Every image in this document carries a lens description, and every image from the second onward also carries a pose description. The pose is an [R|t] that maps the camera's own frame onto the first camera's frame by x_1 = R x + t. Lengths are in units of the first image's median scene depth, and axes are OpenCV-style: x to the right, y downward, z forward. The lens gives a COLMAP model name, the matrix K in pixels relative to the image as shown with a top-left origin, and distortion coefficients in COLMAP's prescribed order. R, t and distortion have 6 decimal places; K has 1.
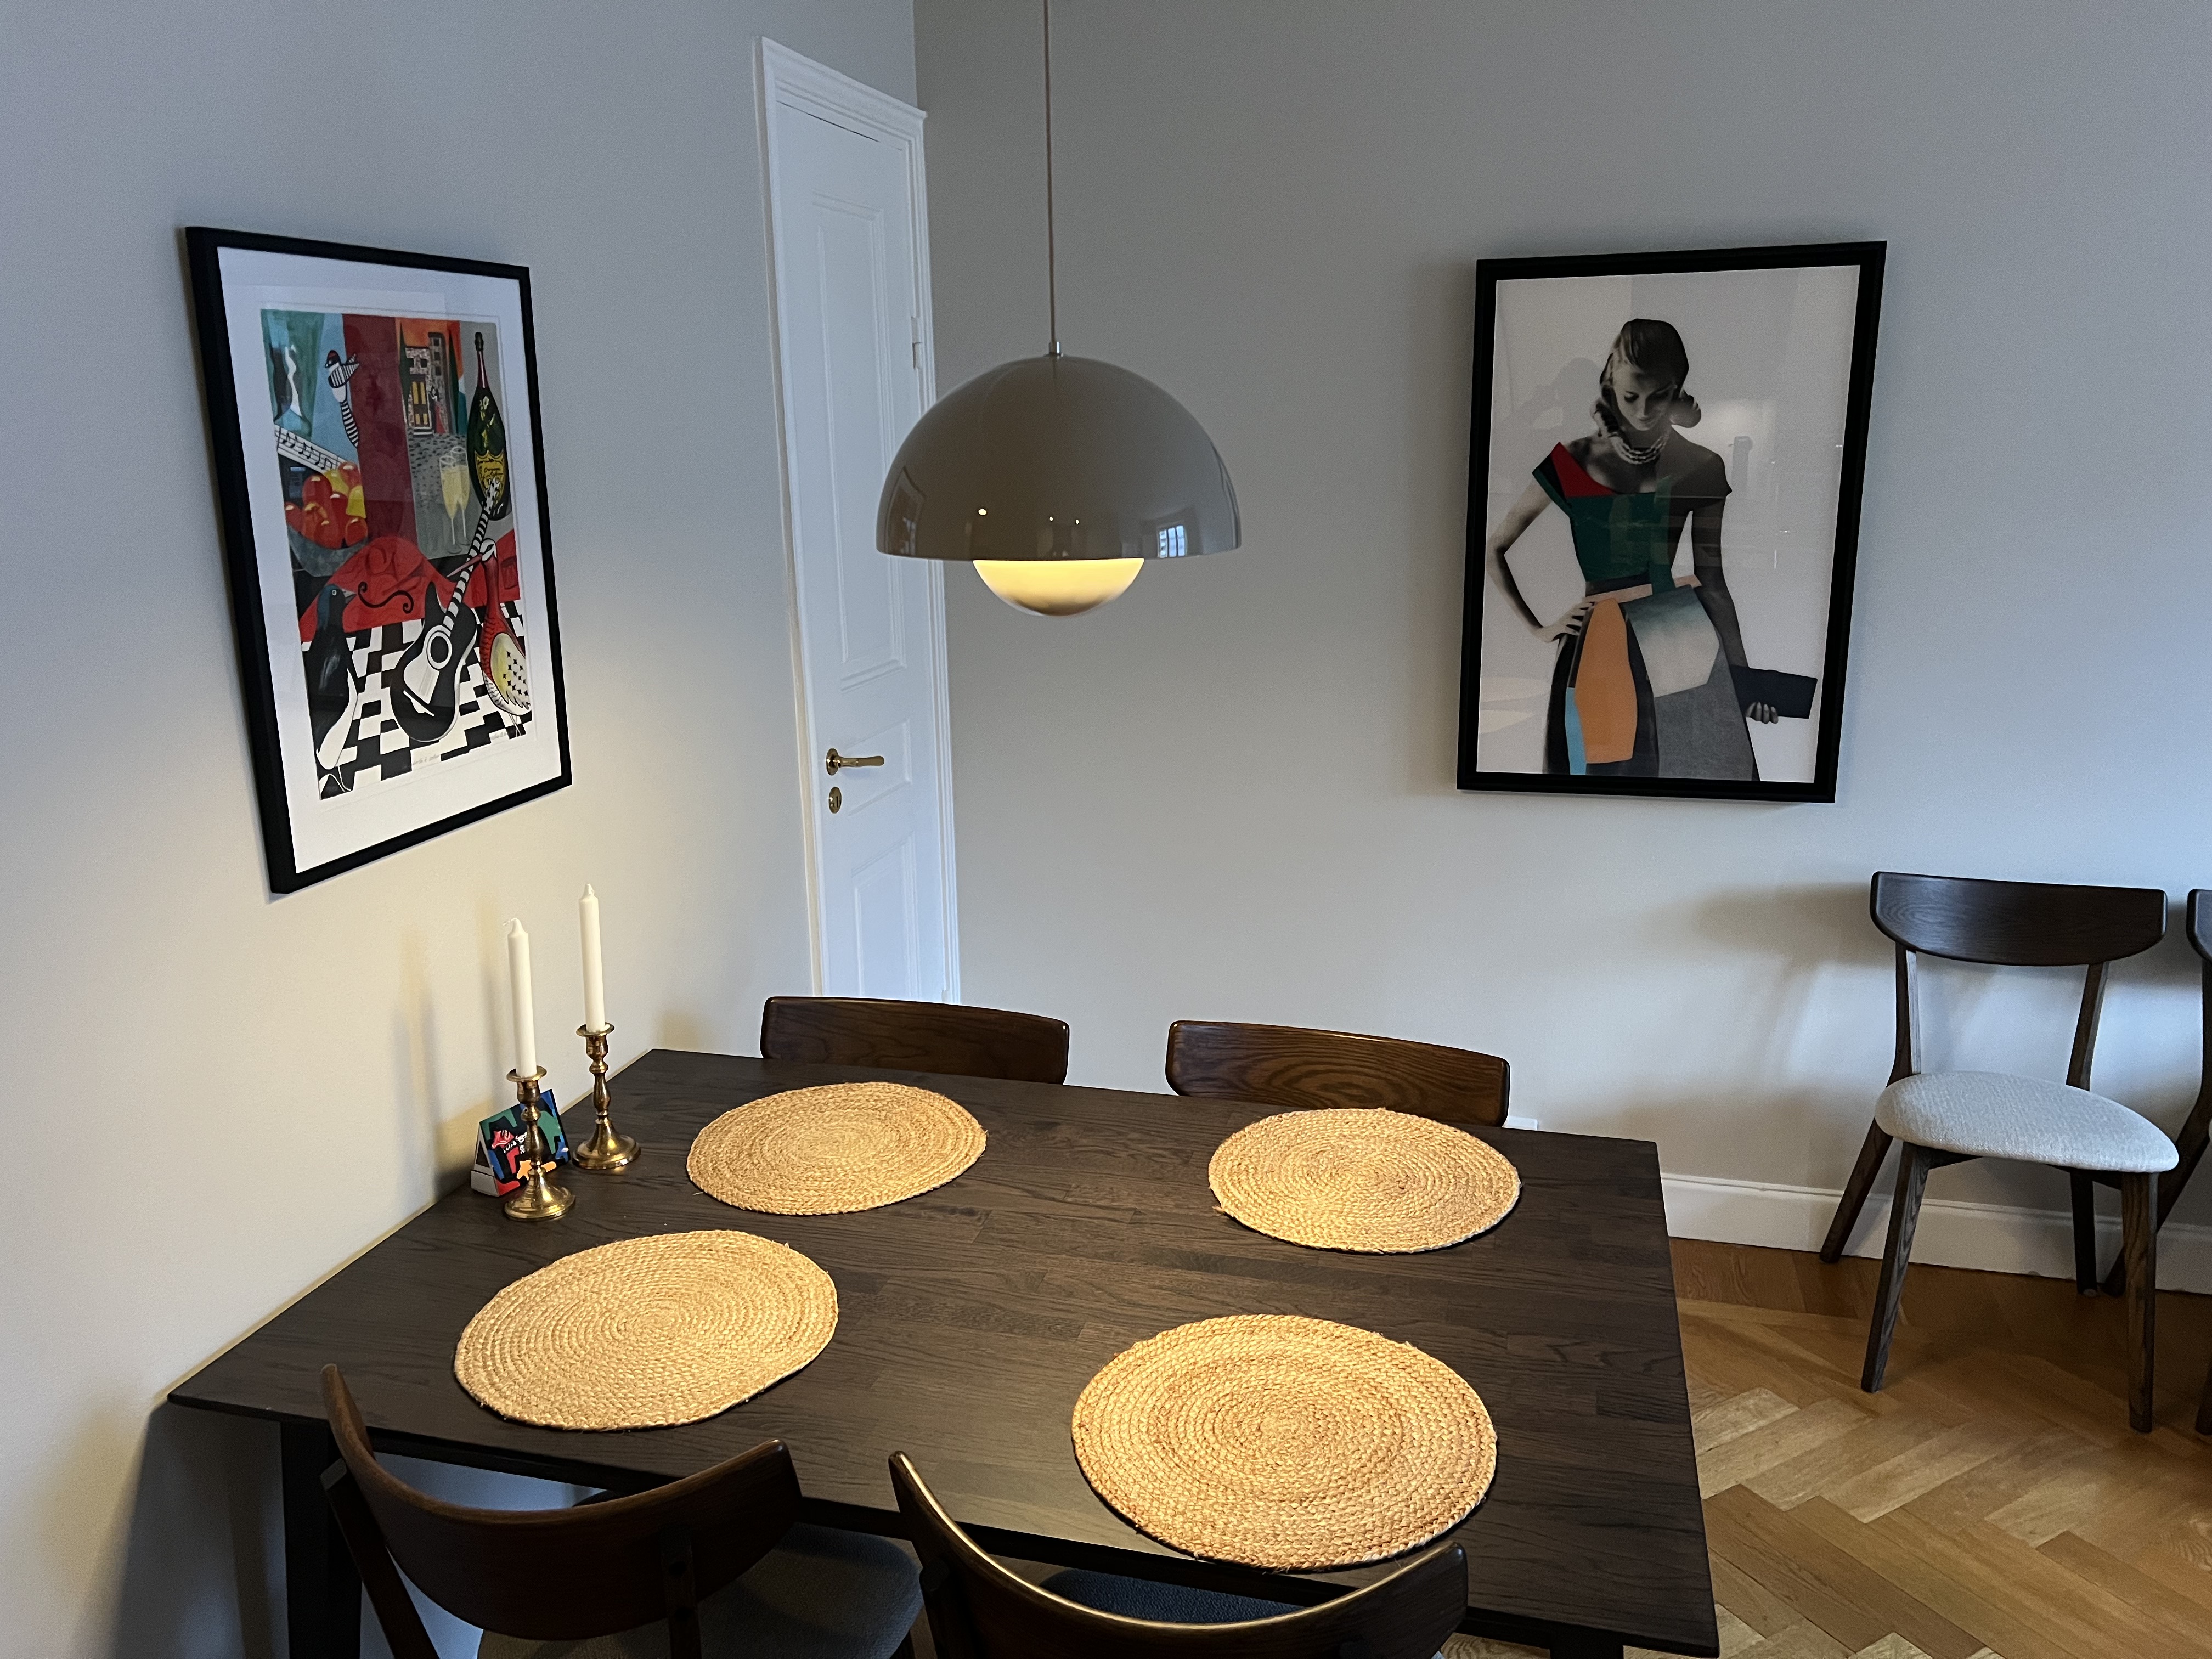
lens RADIAL K [[1682.9, 0, 1103.2], [0, 1682.9, 835.5], [0, 0, 1]] dist [0.007318, -0.011824]
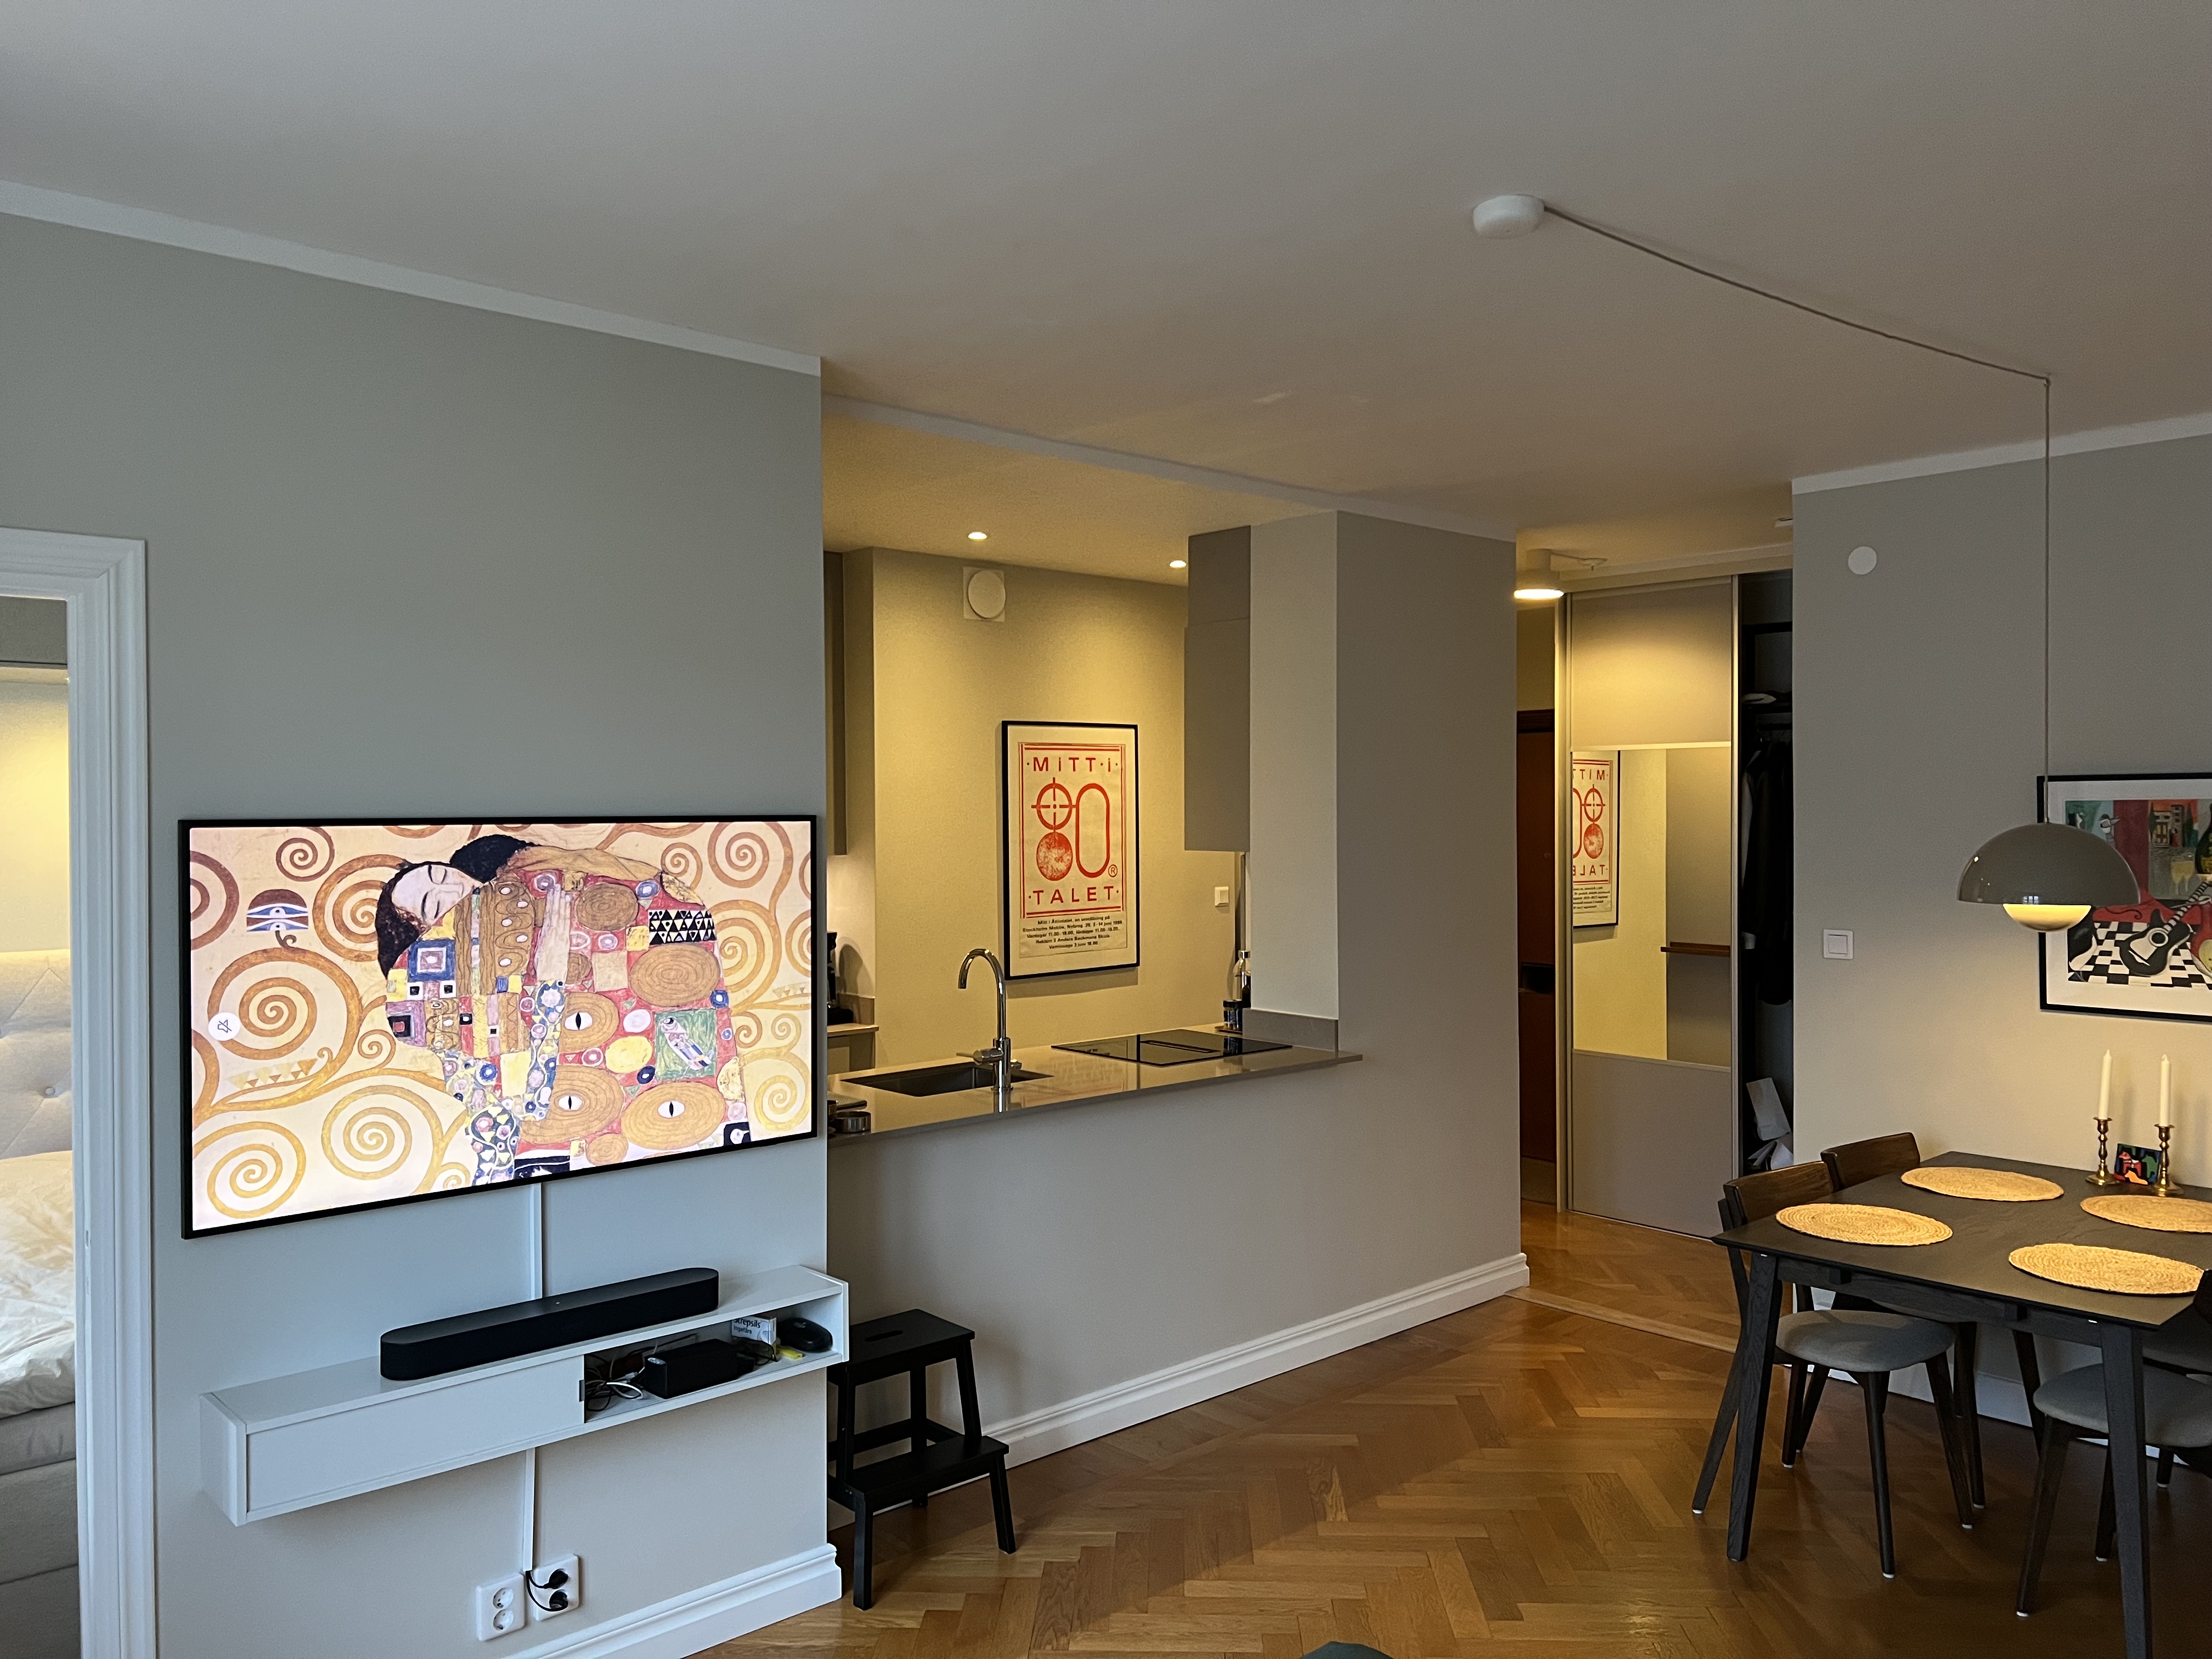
lens RADIAL K [[1682.9, 0, 1105.9], [0, 1682.9, 827.3], [0, 0, 1]] dist [0.007318, -0.011824]
pose [[-0.545065, 0.034315, -0.837692, 2.366479], [-0.187047, 0.969001, 0.161401, -0.369041], [0.817263, 0.244661, -0.521750, 1.018493]]
